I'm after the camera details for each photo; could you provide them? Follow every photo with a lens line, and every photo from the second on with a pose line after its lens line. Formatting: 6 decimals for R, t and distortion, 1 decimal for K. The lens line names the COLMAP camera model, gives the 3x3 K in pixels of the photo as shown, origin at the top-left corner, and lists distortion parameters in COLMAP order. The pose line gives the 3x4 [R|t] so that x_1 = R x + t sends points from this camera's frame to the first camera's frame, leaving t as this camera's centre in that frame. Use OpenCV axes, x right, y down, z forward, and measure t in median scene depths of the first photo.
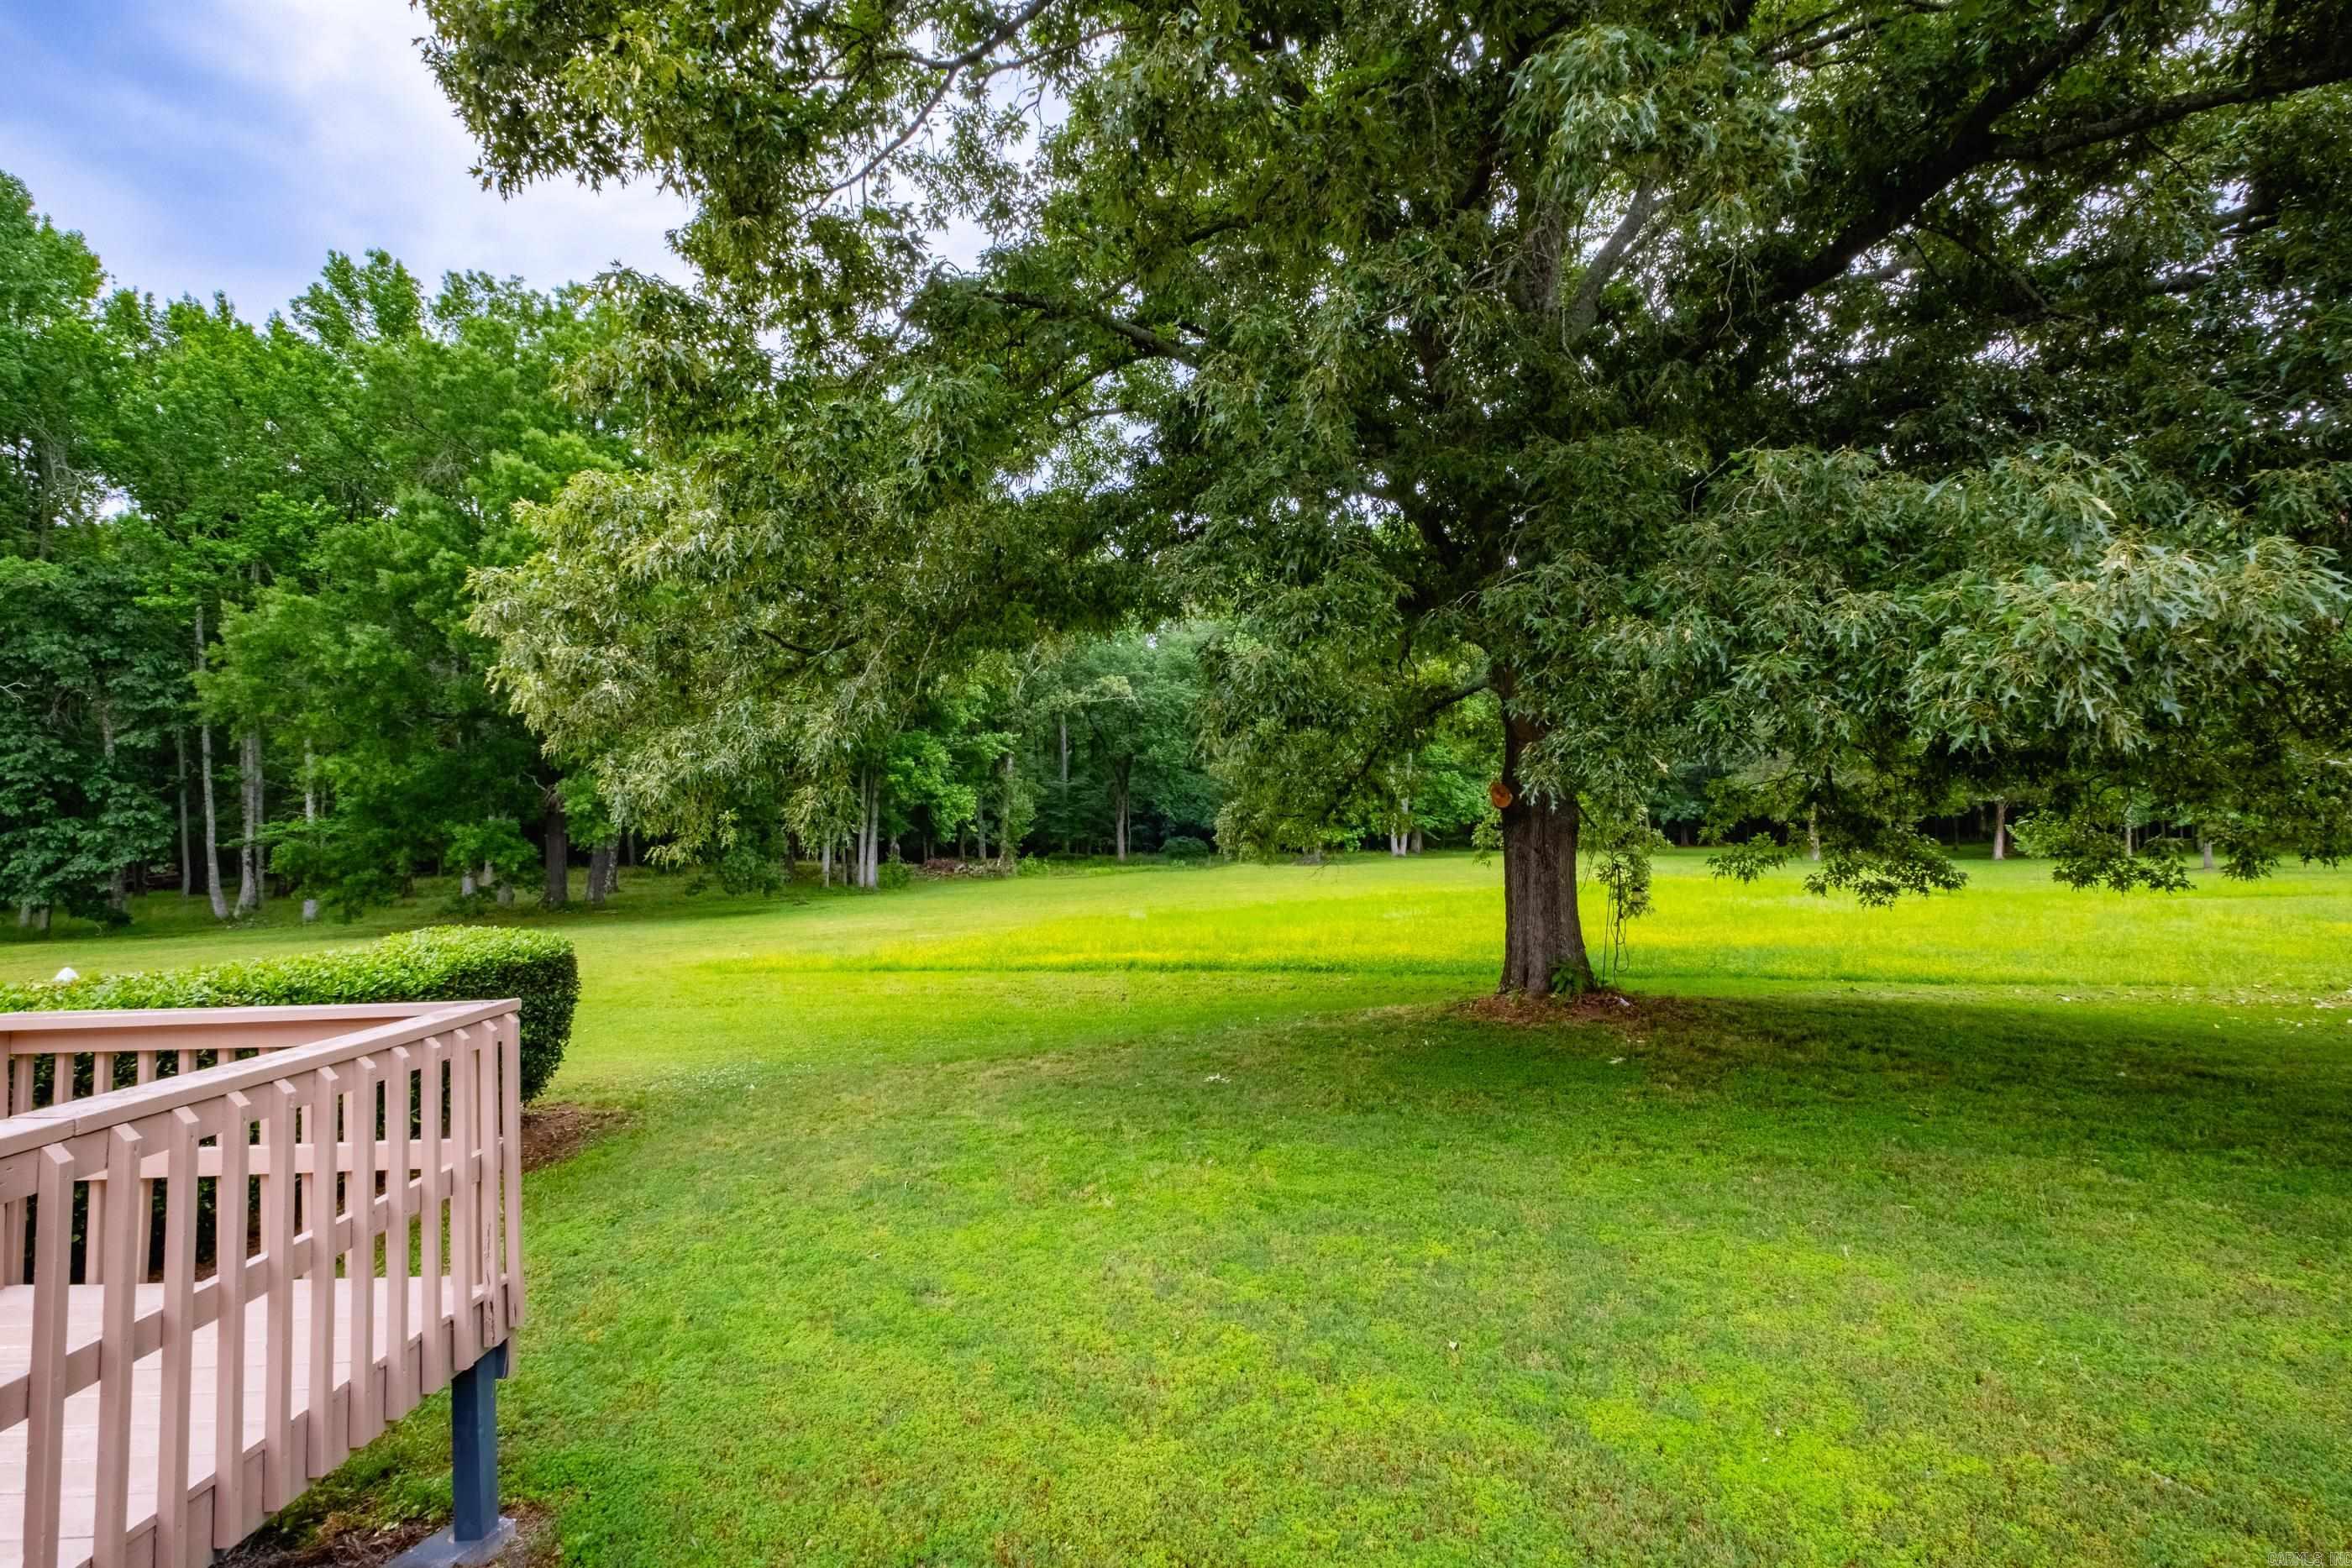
lens RADIAL K [[998.2, 0, 1179.5], [0, 998.2, 785.4], [0, 0, 1]] dist [-0.003403, -0.001783]
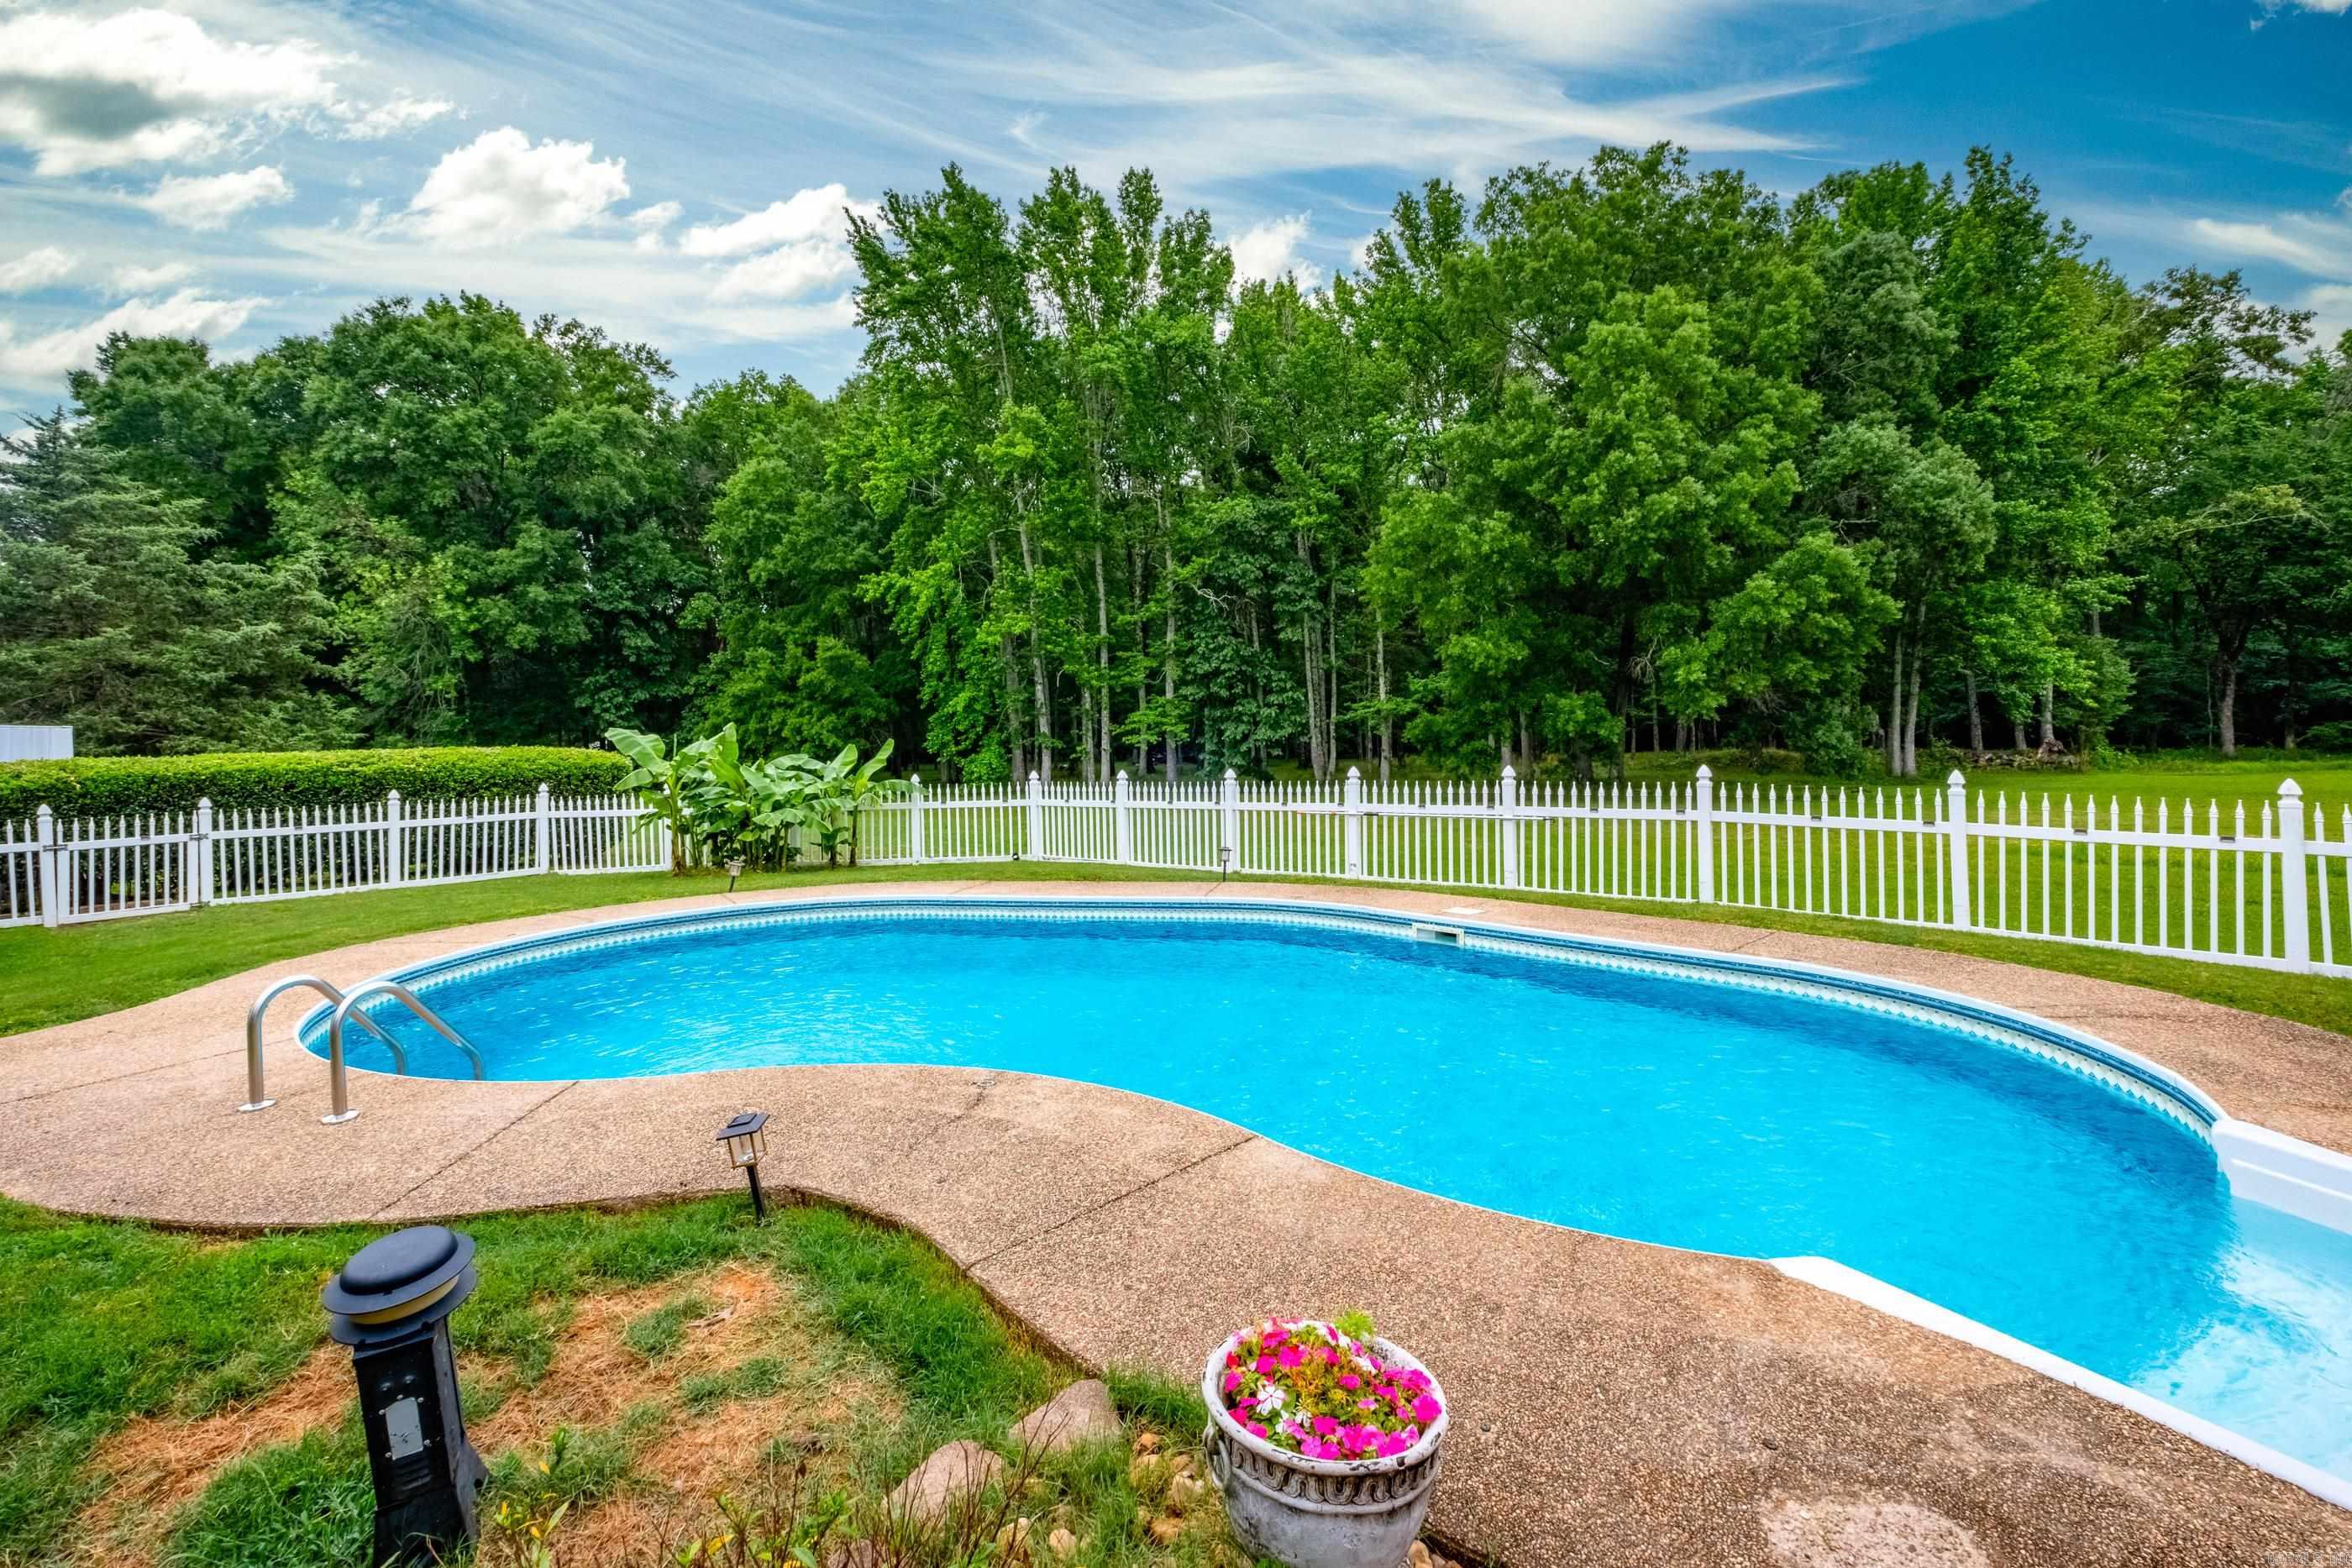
lens RADIAL K [[998.2, 0, 1174.1], [0, 998.2, 728.6], [0, 0, 1]] dist [-0.003403, -0.001783]
pose [[0.747727, 0.002022, -0.664004, -0.287641], [0.028423, 0.998981, 0.035049, 0.020754], [0.663398, -0.045080, 0.746907, -0.038085]]
